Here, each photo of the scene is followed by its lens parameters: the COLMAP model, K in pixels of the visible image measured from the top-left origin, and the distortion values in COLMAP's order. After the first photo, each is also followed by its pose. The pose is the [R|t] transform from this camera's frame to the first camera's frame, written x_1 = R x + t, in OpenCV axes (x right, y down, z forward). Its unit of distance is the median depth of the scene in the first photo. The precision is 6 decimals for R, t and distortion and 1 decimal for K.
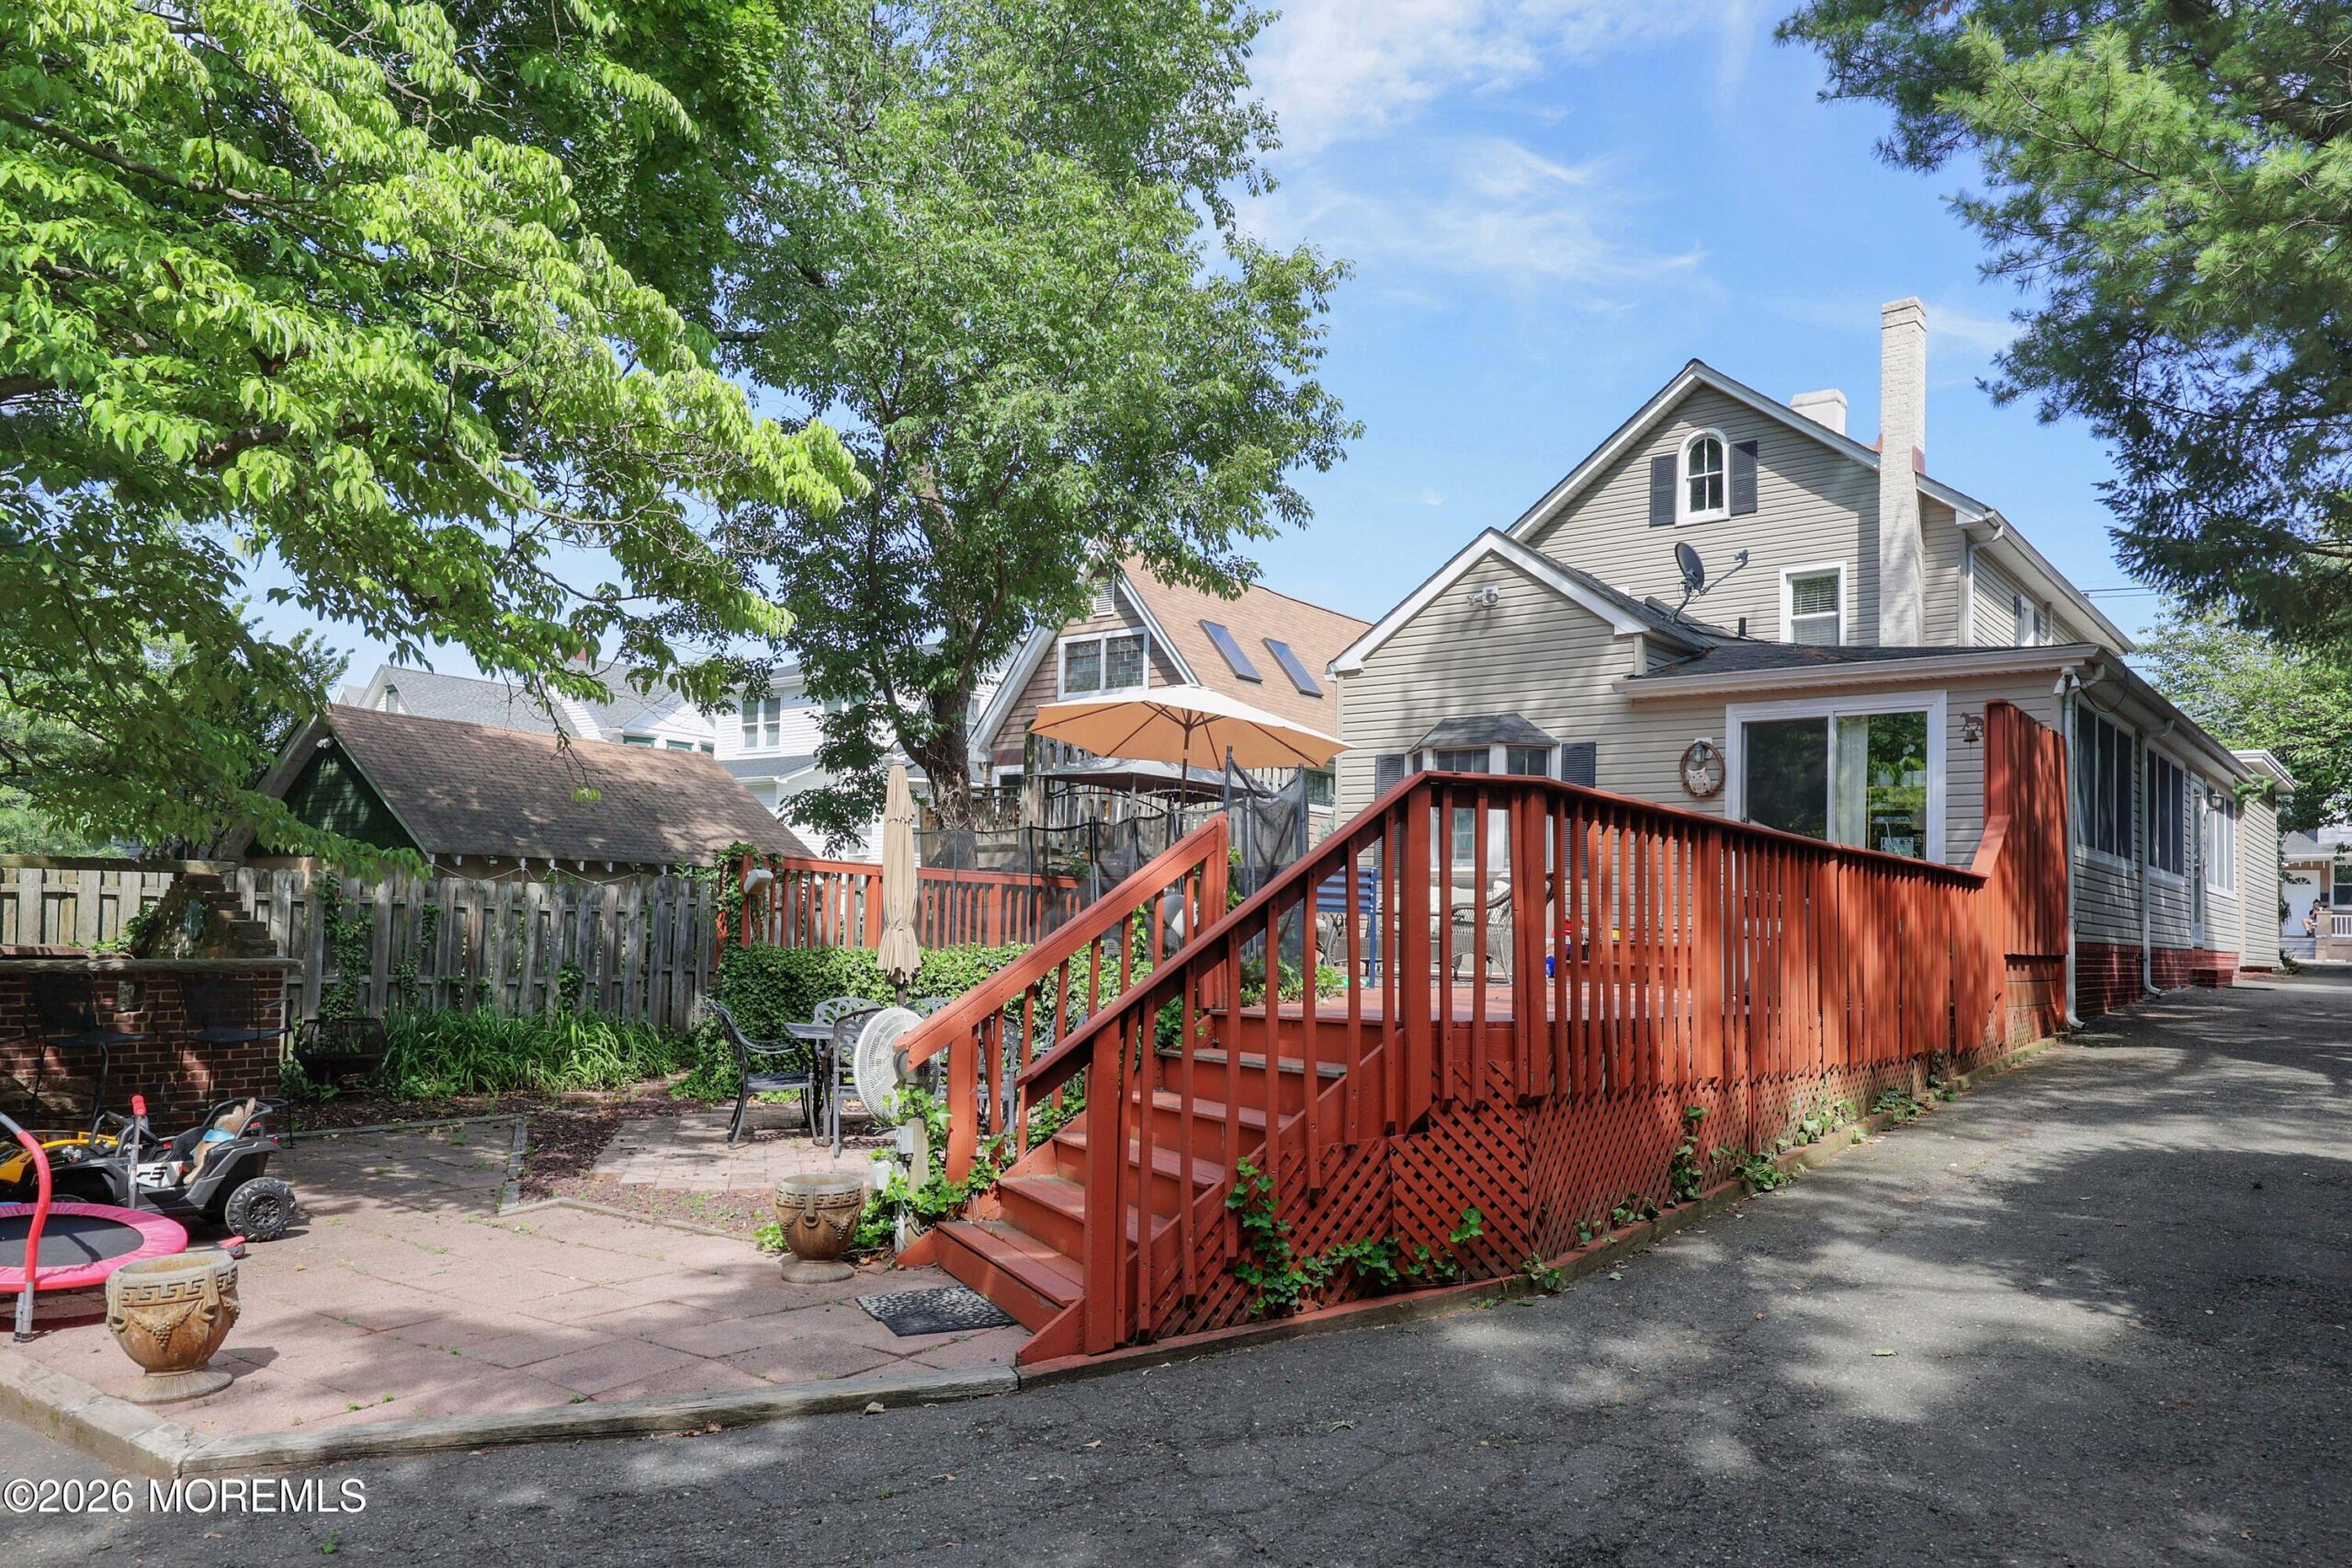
lens RADIAL K [[1671.4, 0, 1200.7], [0, 1671.4, 819.5], [0, 0, 1]] dist [0.000936, 0.012217]
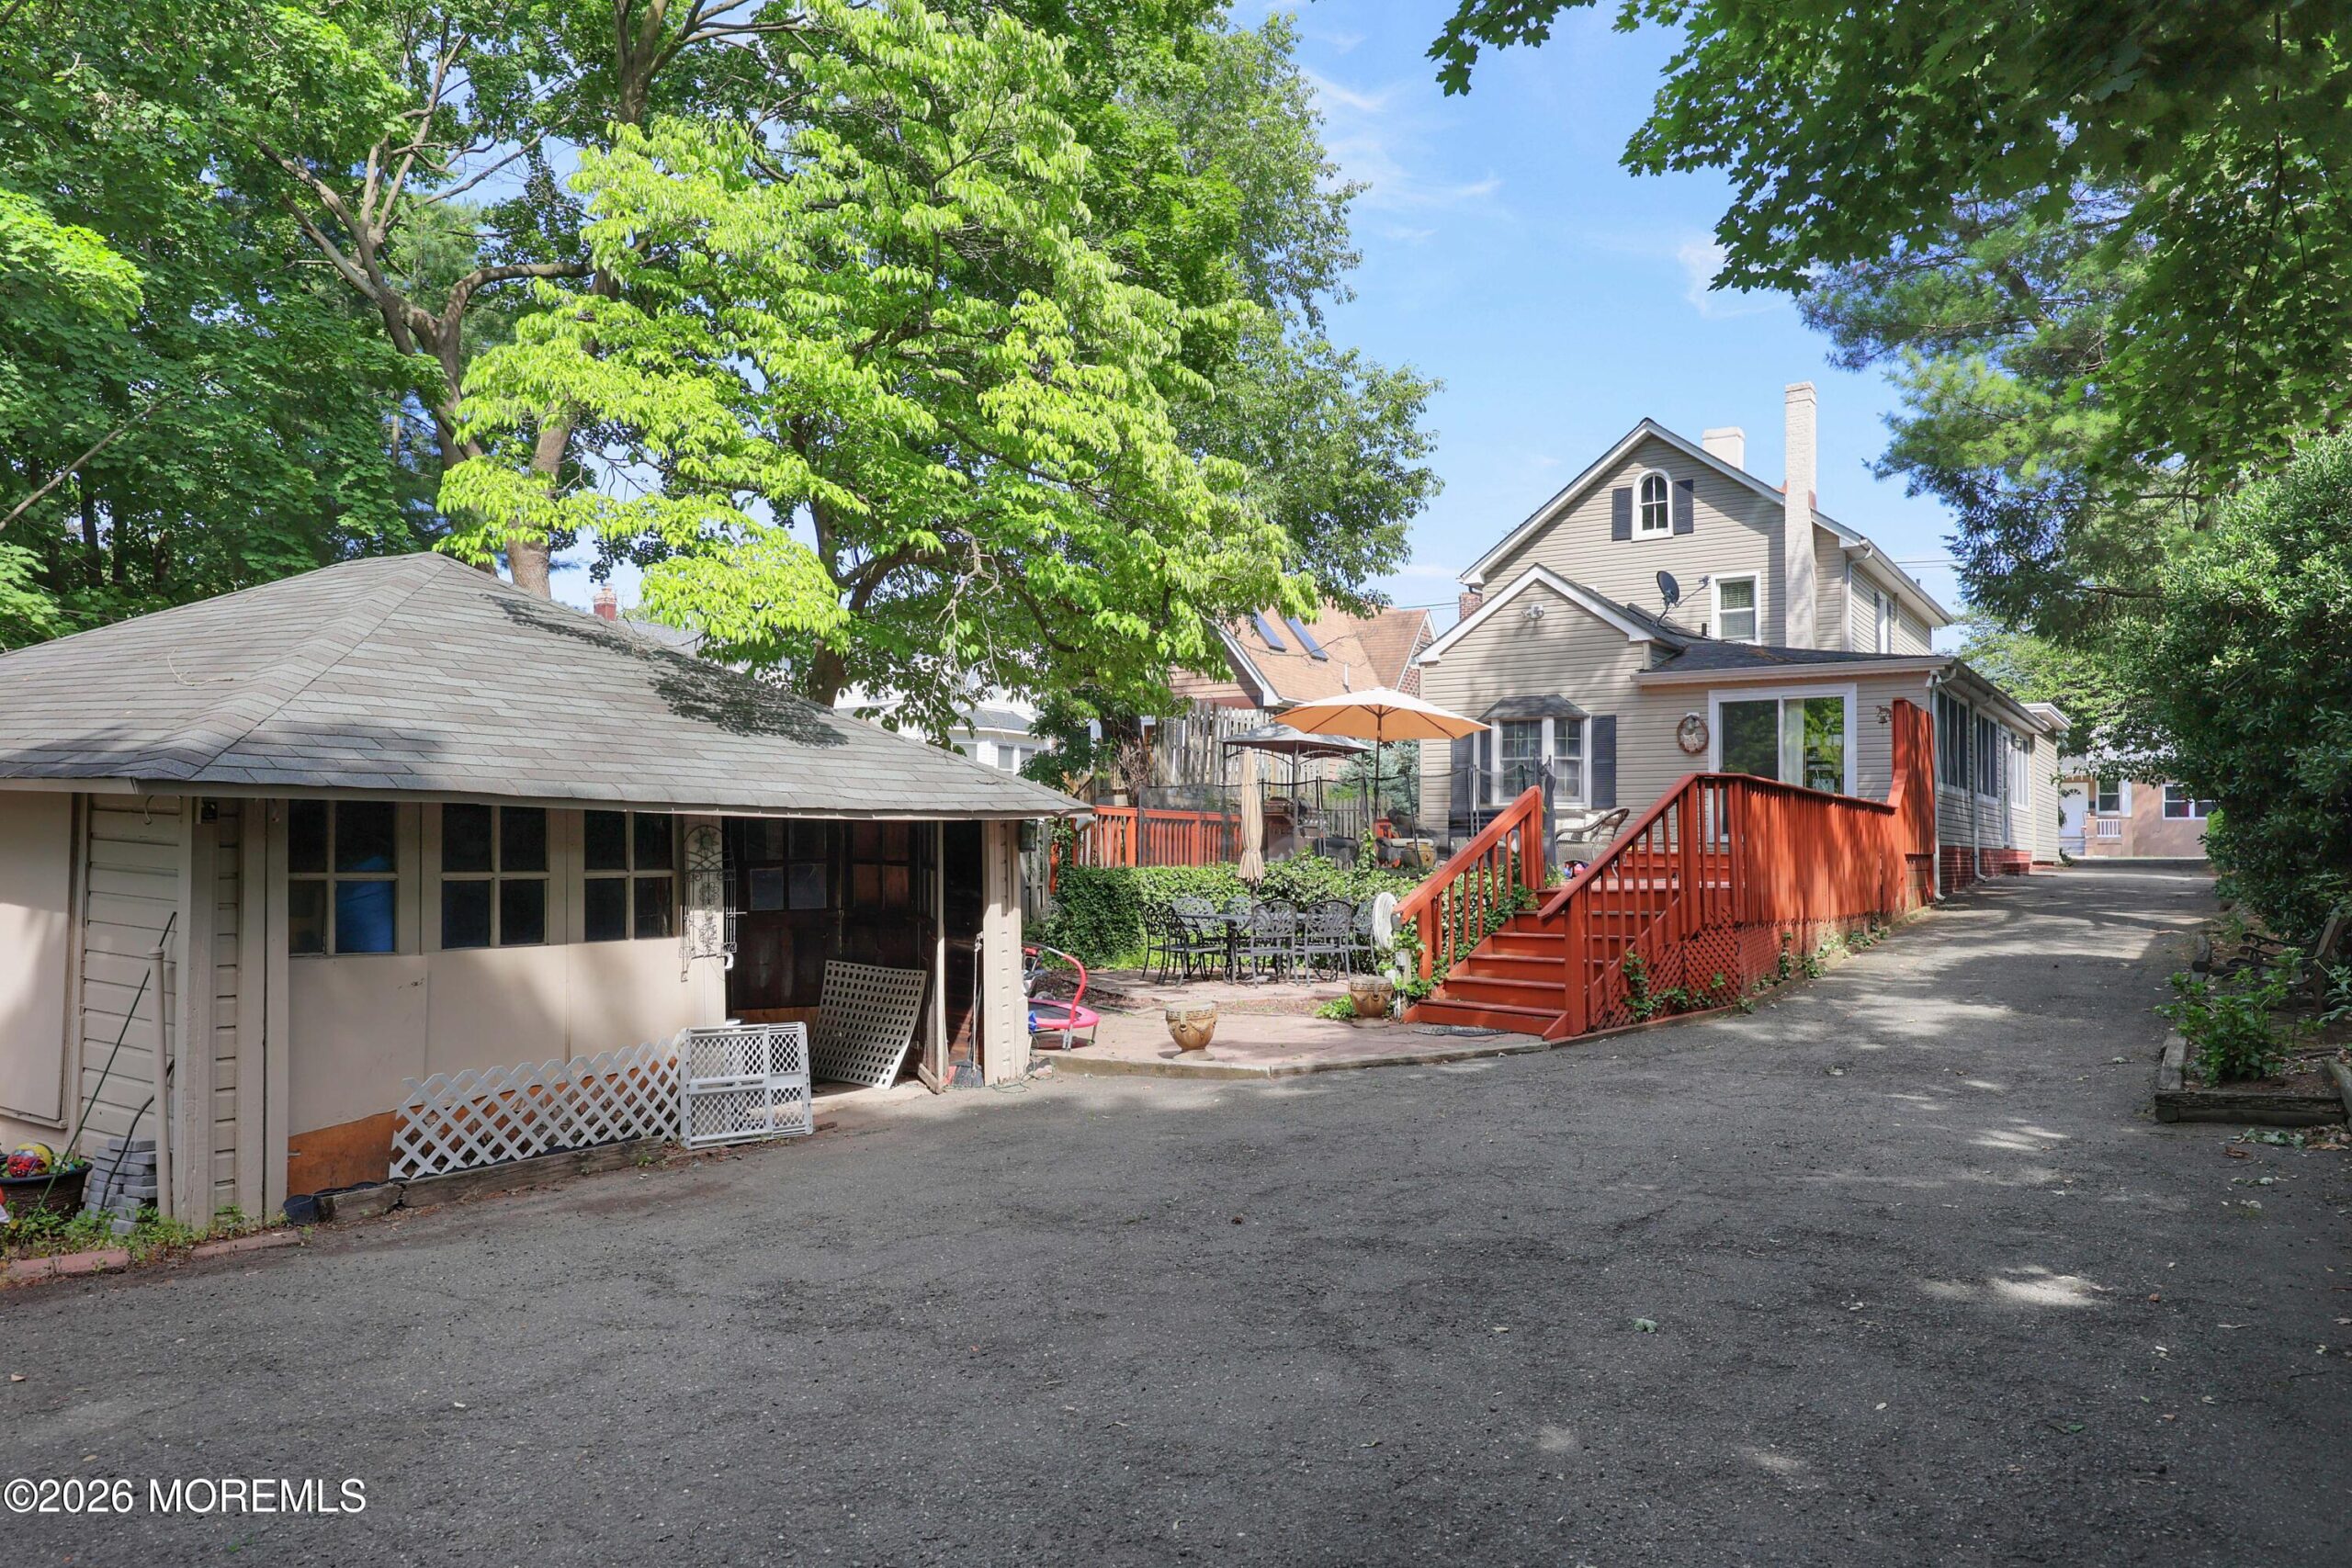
lens RADIAL K [[1671.4, 0, 1185.6], [0, 1671.4, 773.1], [0, 0, 1]] dist [0.000936, 0.012217]
pose [[0.995455, -0.016259, 0.093835, -0.280520], [0.014385, 0.999684, 0.020615, -0.031922], [-0.094141, -0.019171, 0.995374, -0.422456]]
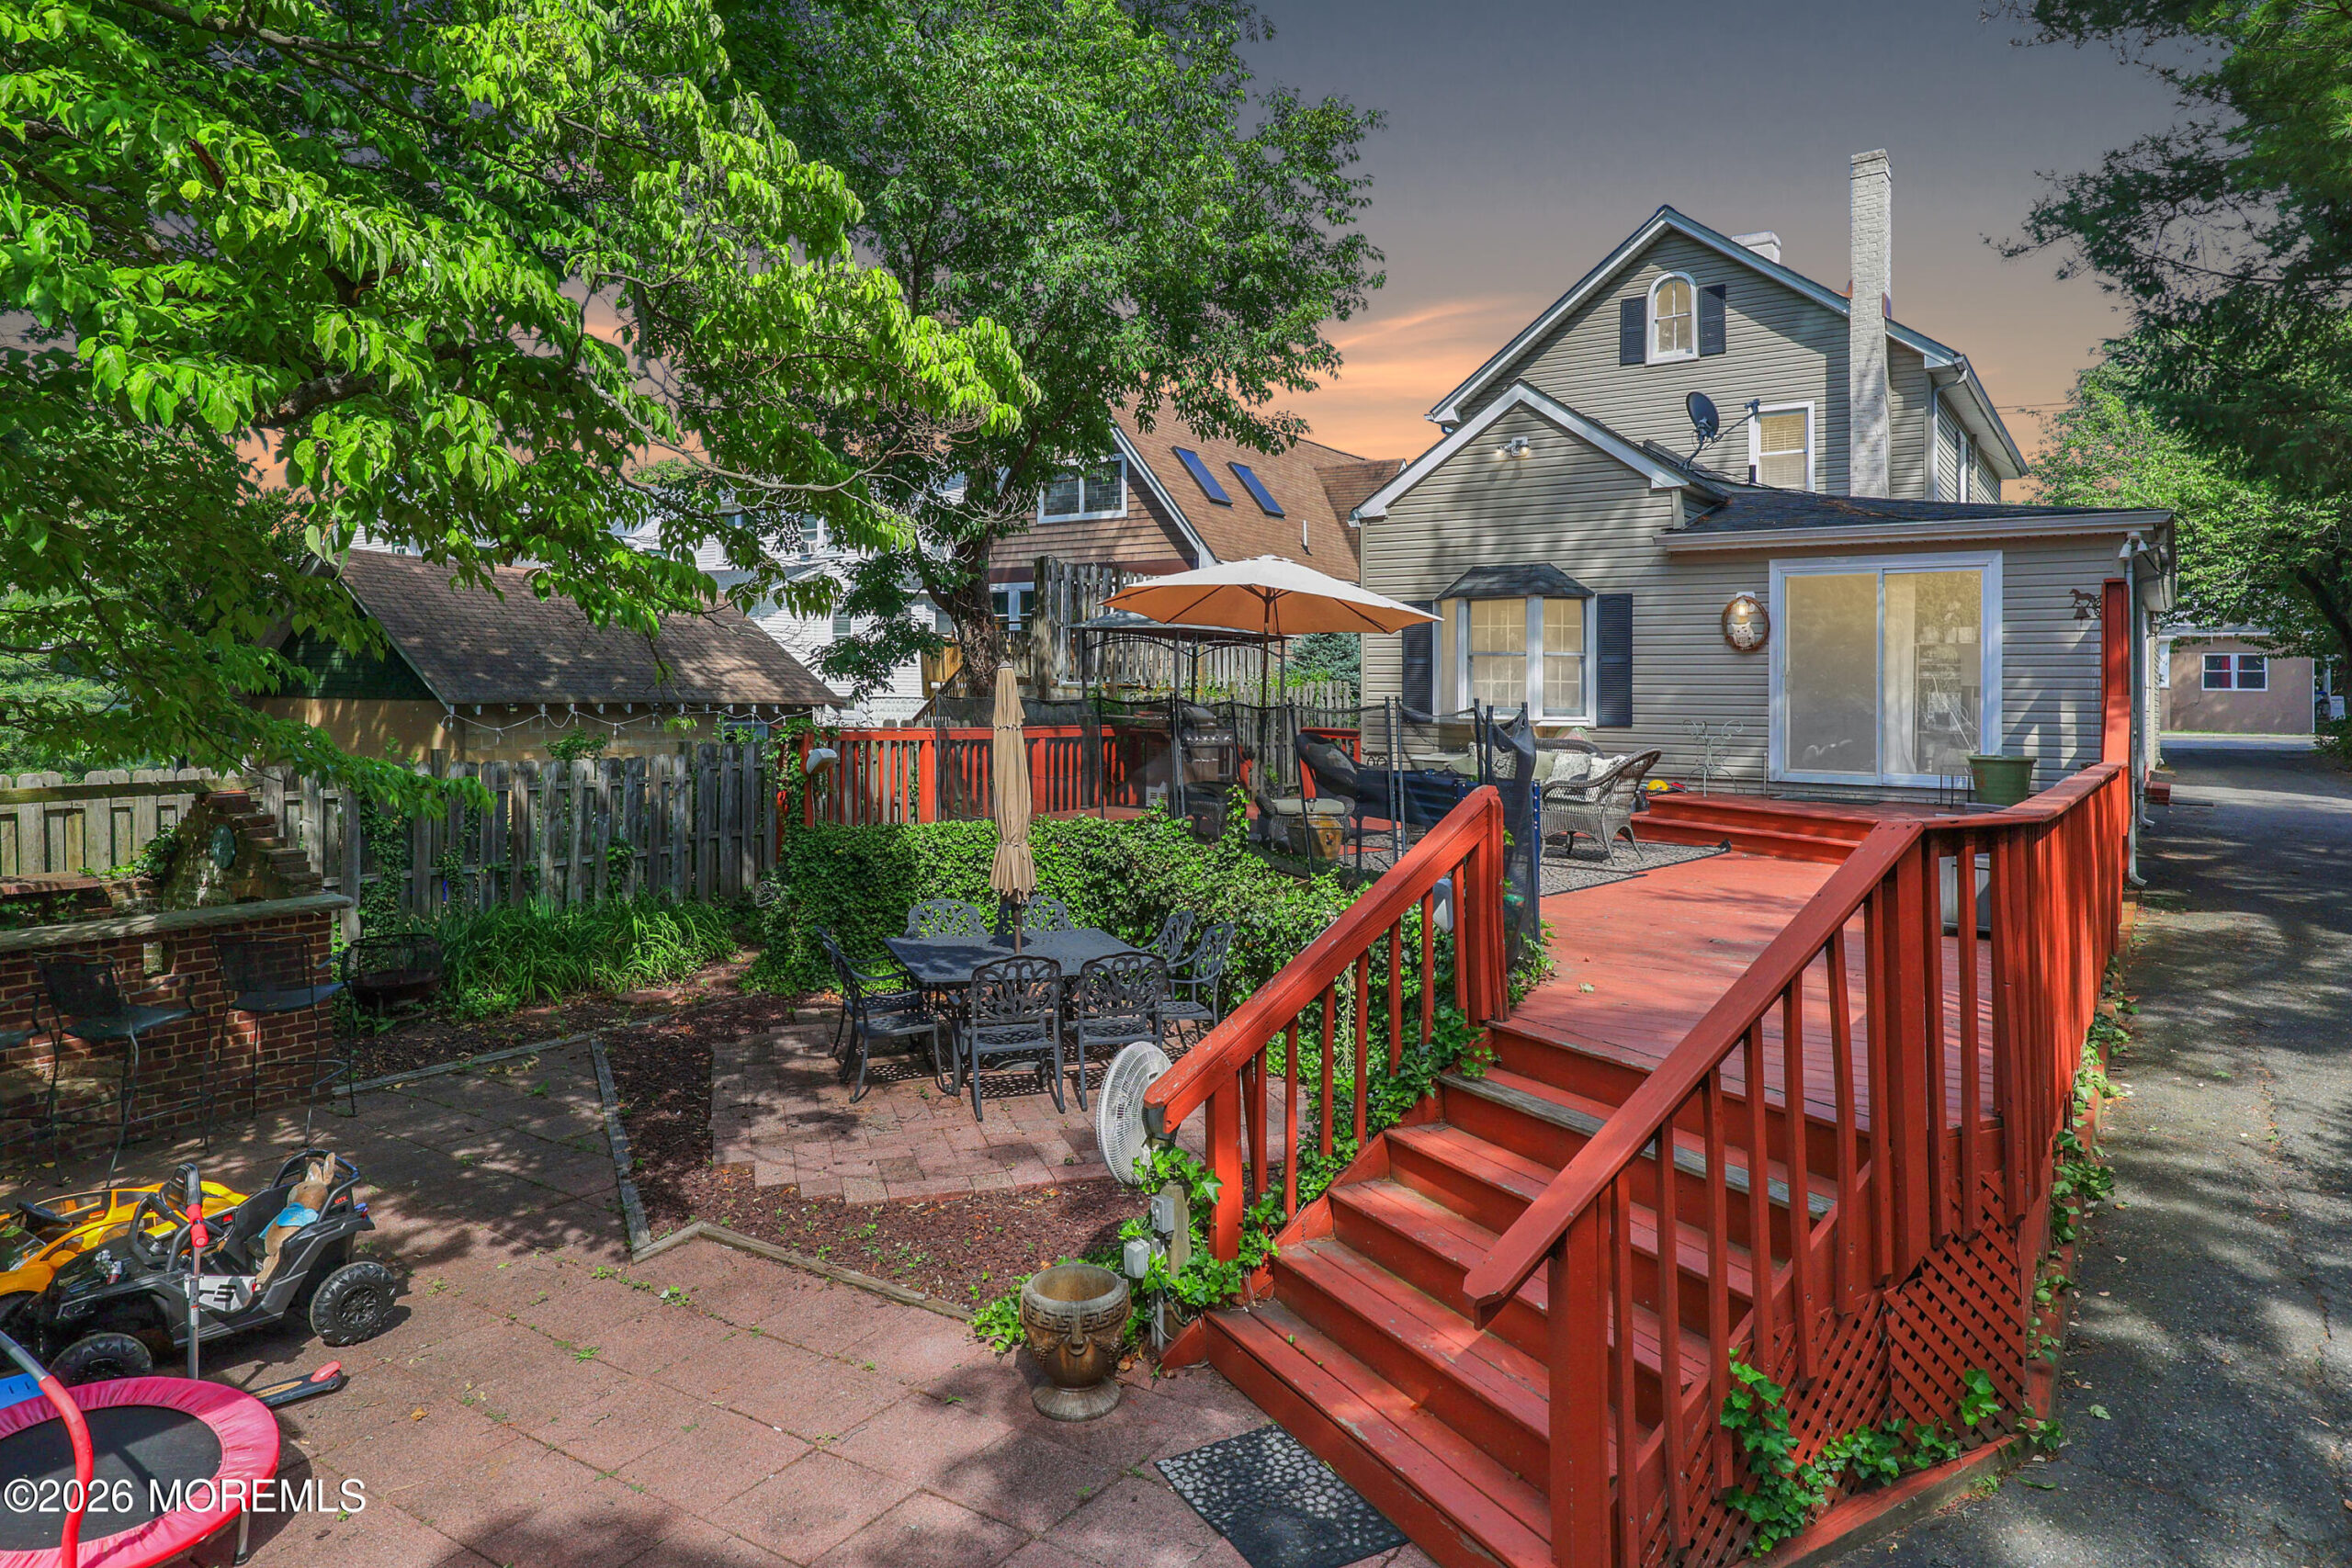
lens RADIAL K [[1441.4, 0, 1195.9], [0, 1441.4, 672.2], [0, 0, 1]] dist [0.002711, 0.000233]
pose [[0.997316, -0.016046, 0.071437, -0.096242], [0.011801, 0.998161, 0.059452, -0.055126], [-0.072260, -0.058450, 0.995672, 0.140252]]
